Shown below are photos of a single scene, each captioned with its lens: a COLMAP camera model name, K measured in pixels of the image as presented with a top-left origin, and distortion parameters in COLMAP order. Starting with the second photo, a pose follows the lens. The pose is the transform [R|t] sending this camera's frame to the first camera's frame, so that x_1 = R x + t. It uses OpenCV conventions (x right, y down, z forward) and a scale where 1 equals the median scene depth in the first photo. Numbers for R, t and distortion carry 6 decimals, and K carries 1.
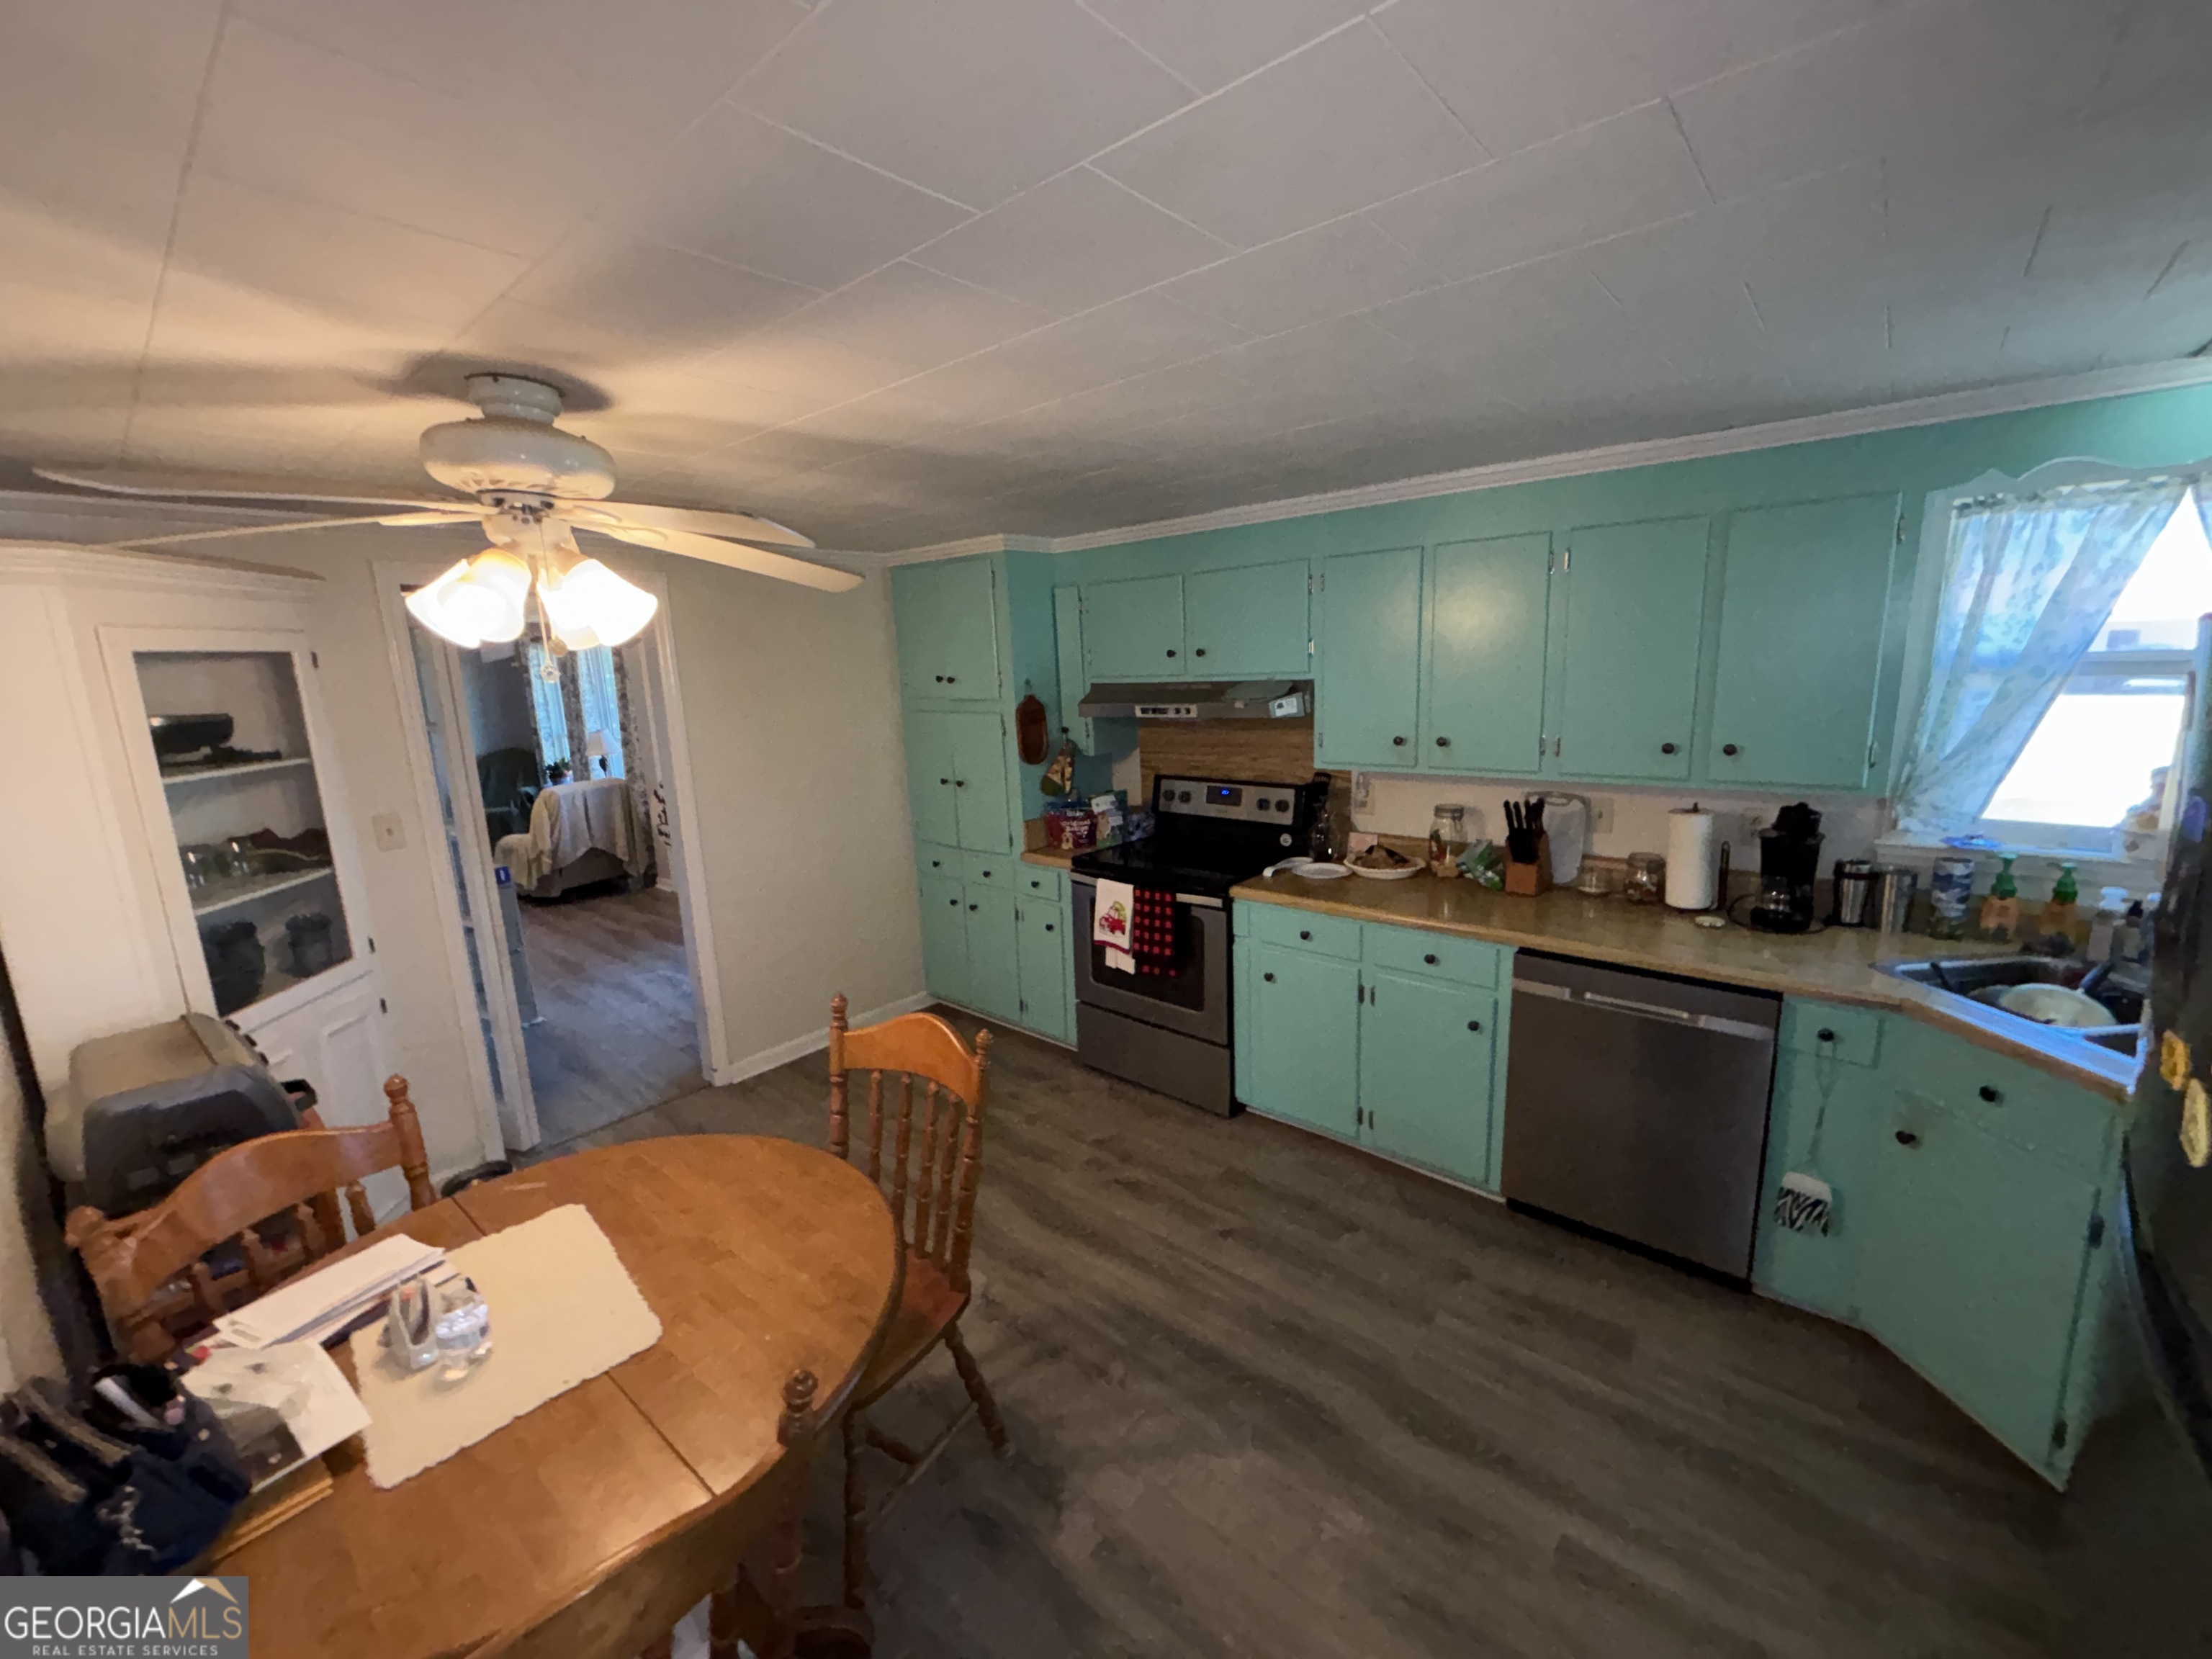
lens RADIAL K [[883.9, 0, 1105.6], [0, 883.9, 822.8], [0, 0, 1]] dist [-0.000432, -0.000395]
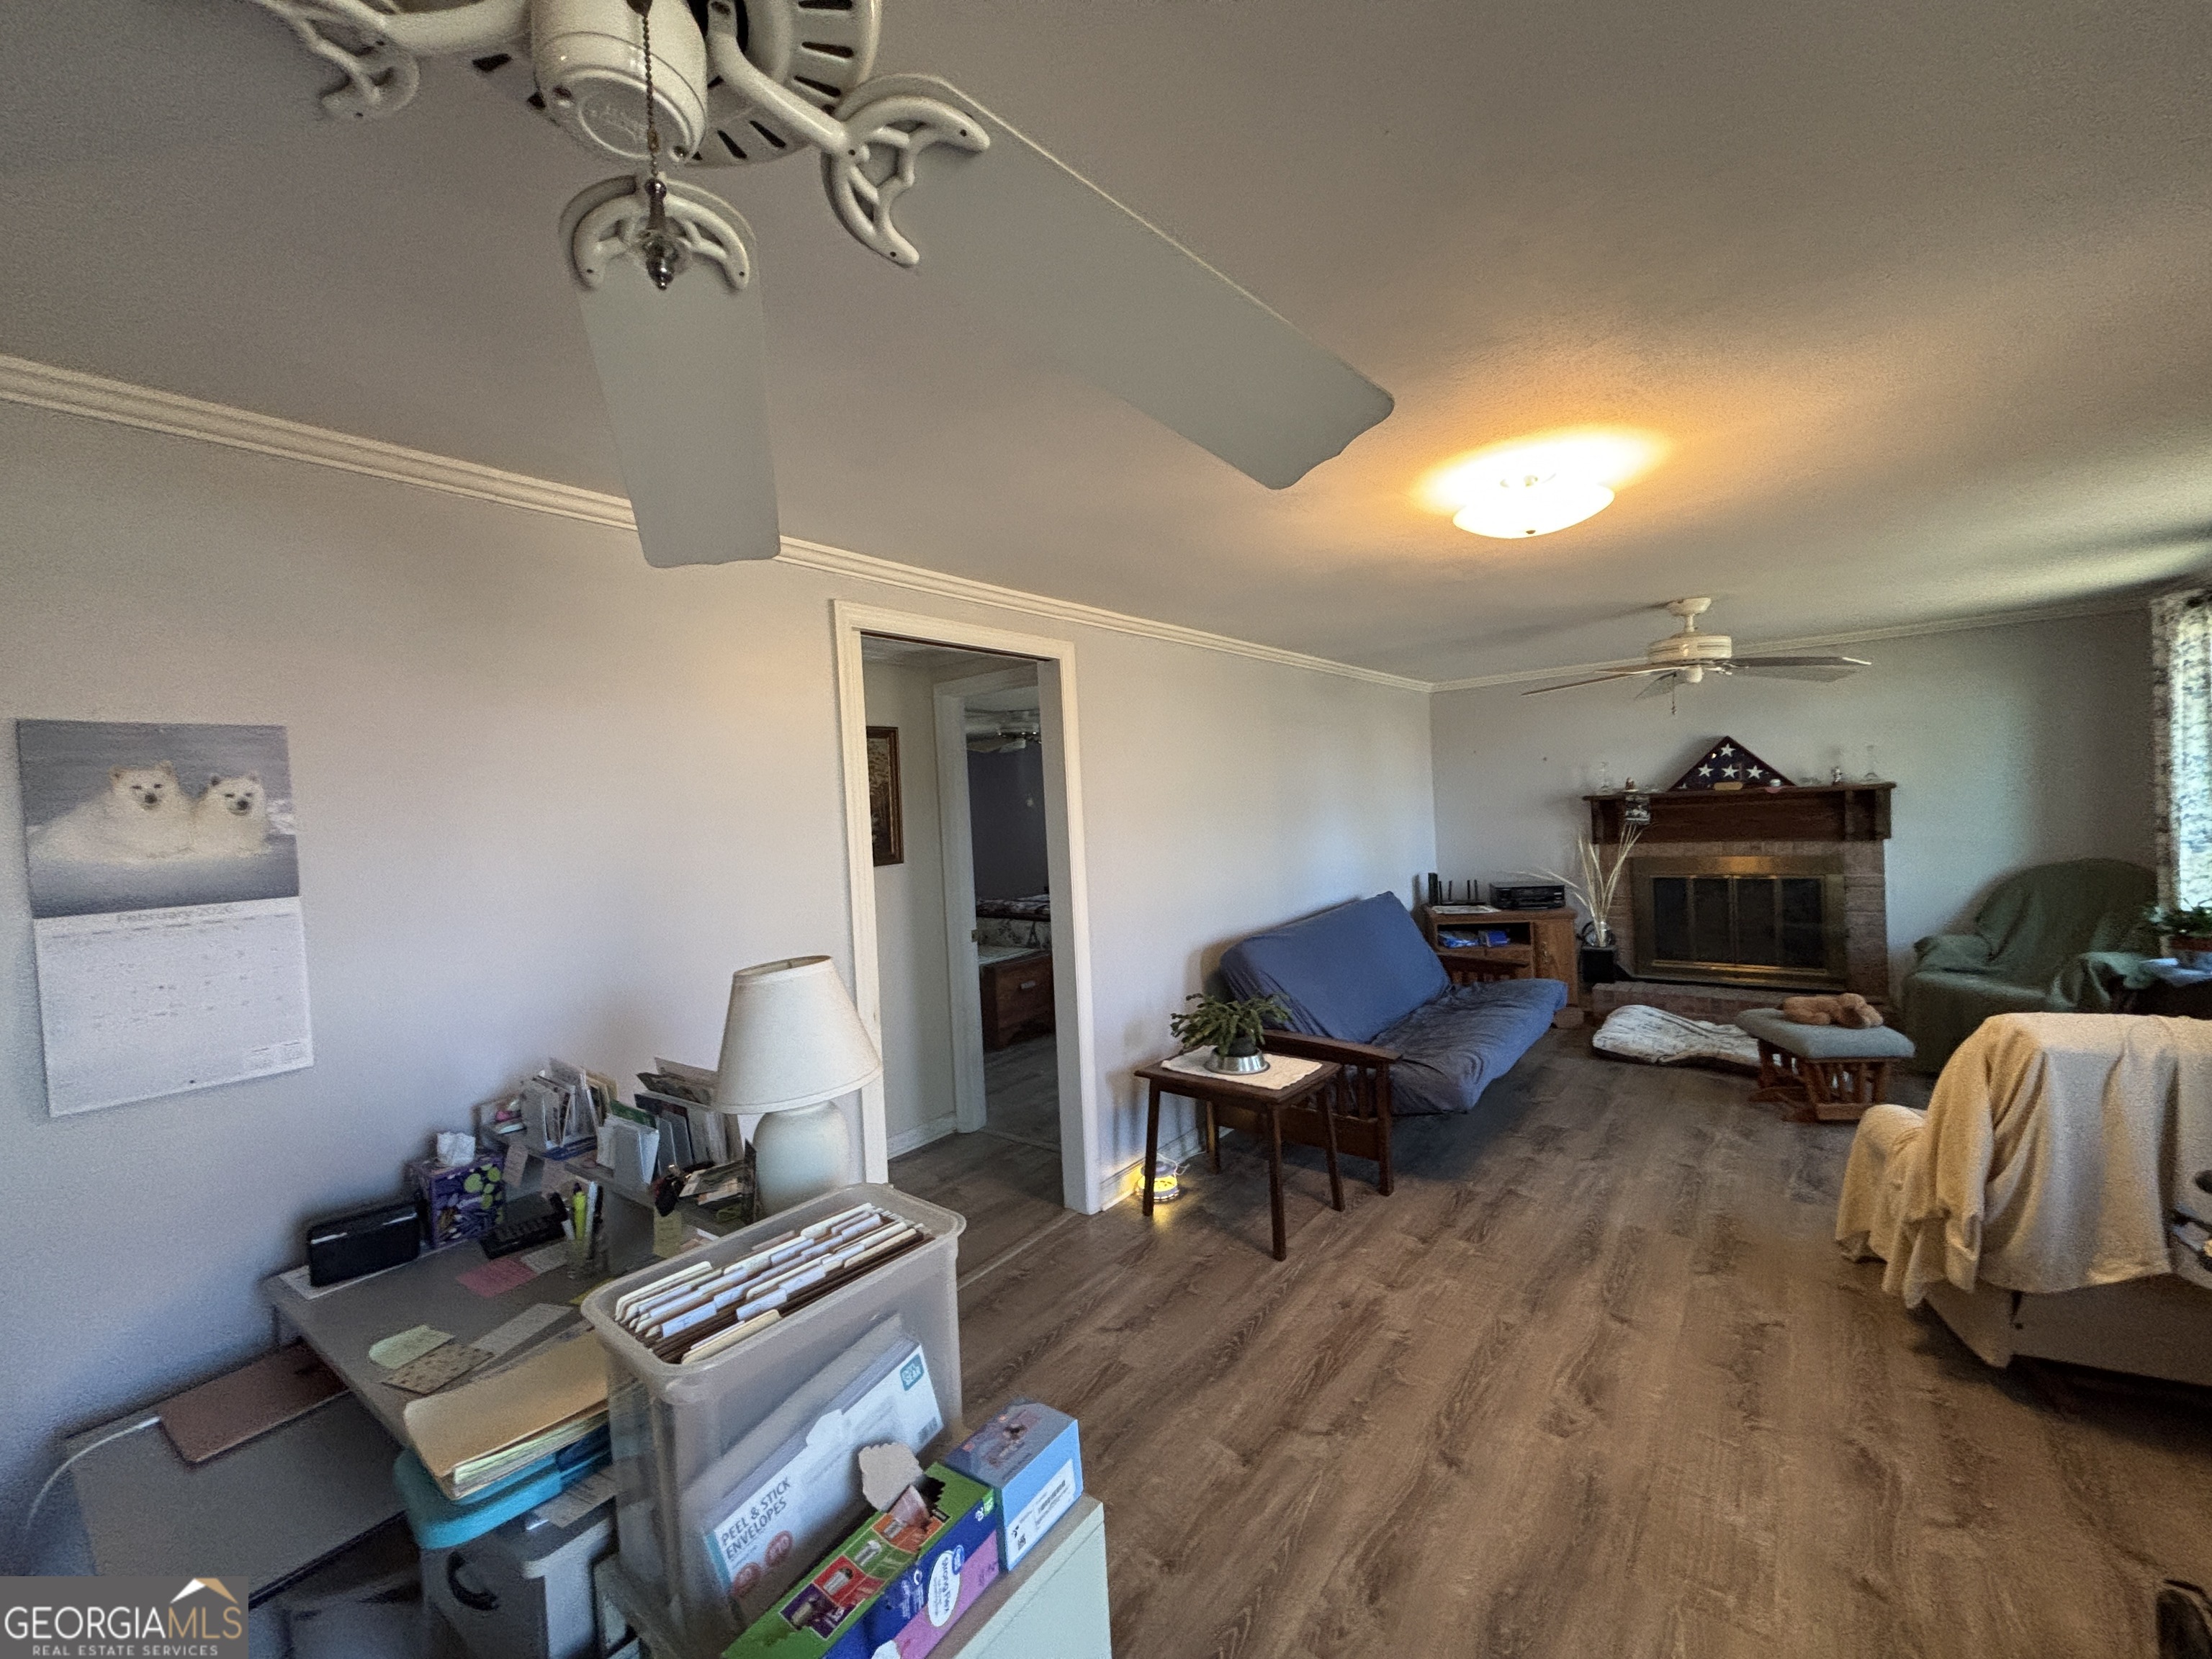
lens RADIAL K [[883.9, 0, 1105.5], [0, 883.9, 836.1], [0, 0, 1]] dist [-0.000432, -0.000395]
pose [[0.050969, 0.061249, -0.996820, -0.657721], [-0.136337, 0.989200, 0.053810, -0.135898], [0.989351, 0.133161, 0.058769, 1.249870]]
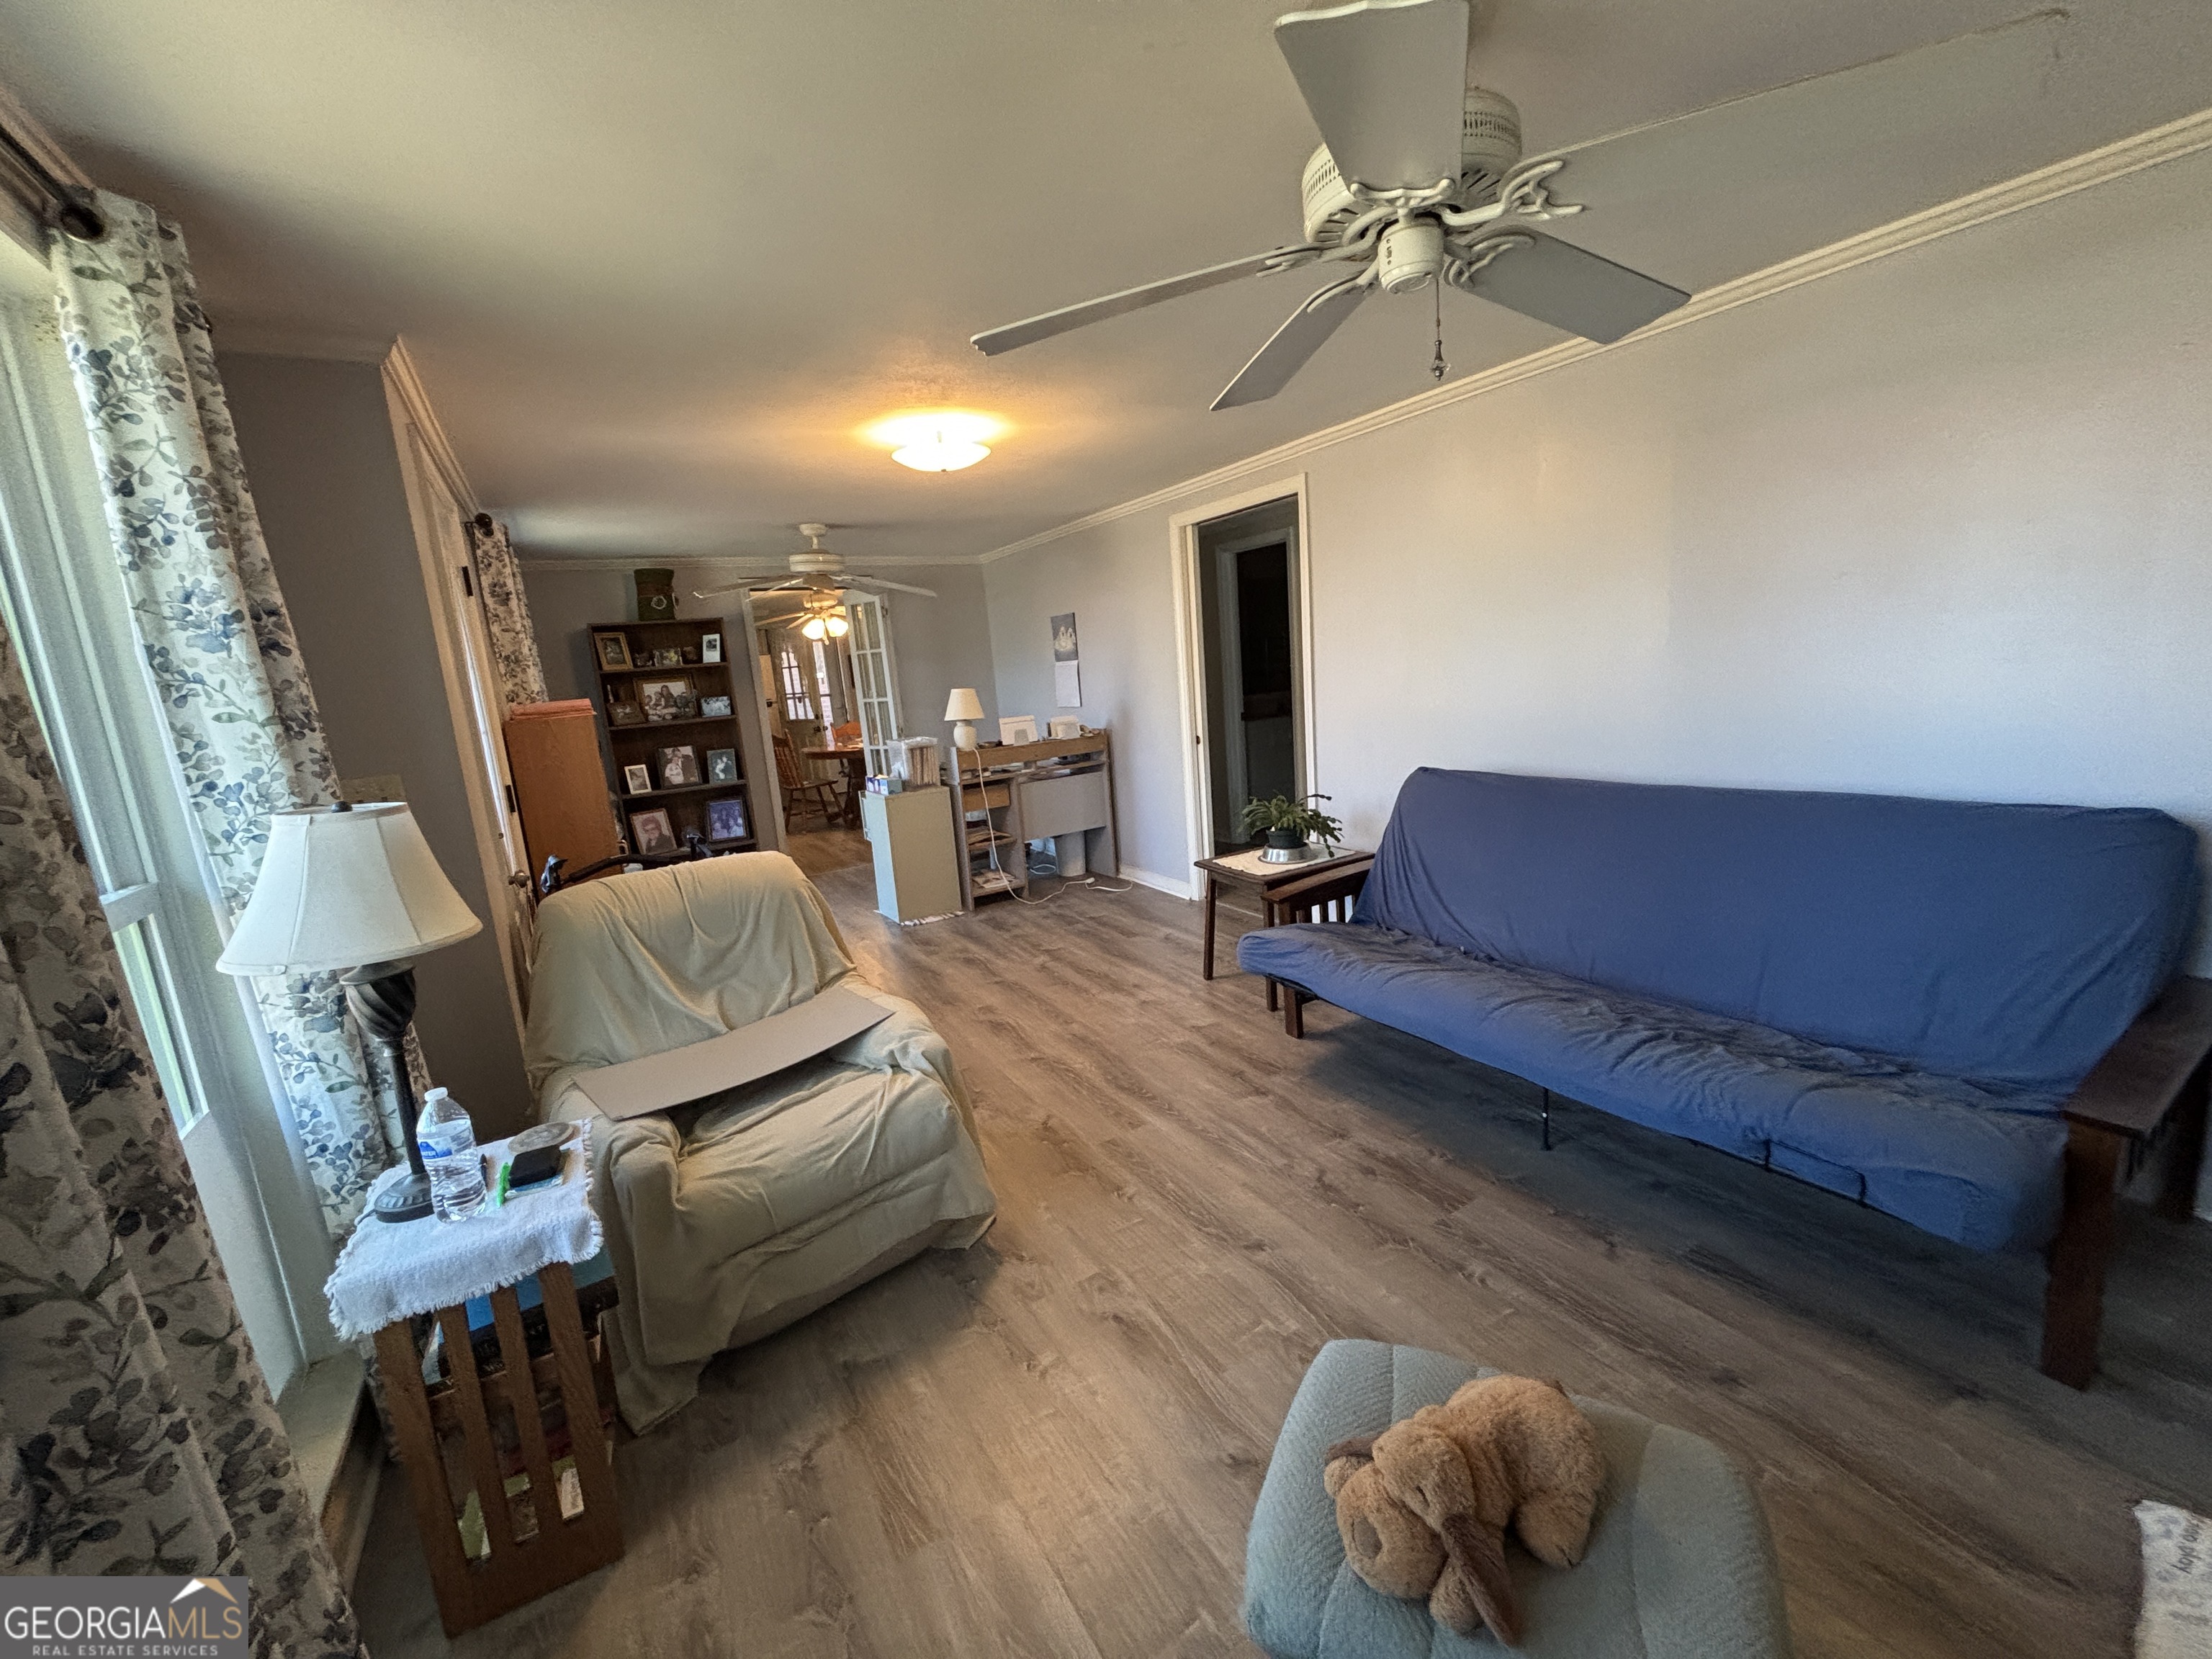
lens RADIAL K [[883.9, 0, 1115.7], [0, 883.9, 832.4], [0, 0, 1]] dist [-0.000432, -0.000395]
pose [[-0.948176, 0.051775, 0.313499, -1.613167], [0.166009, 0.921989, 0.349825, -0.283311], [-0.270930, 0.383739, -0.882803, 2.352498]]
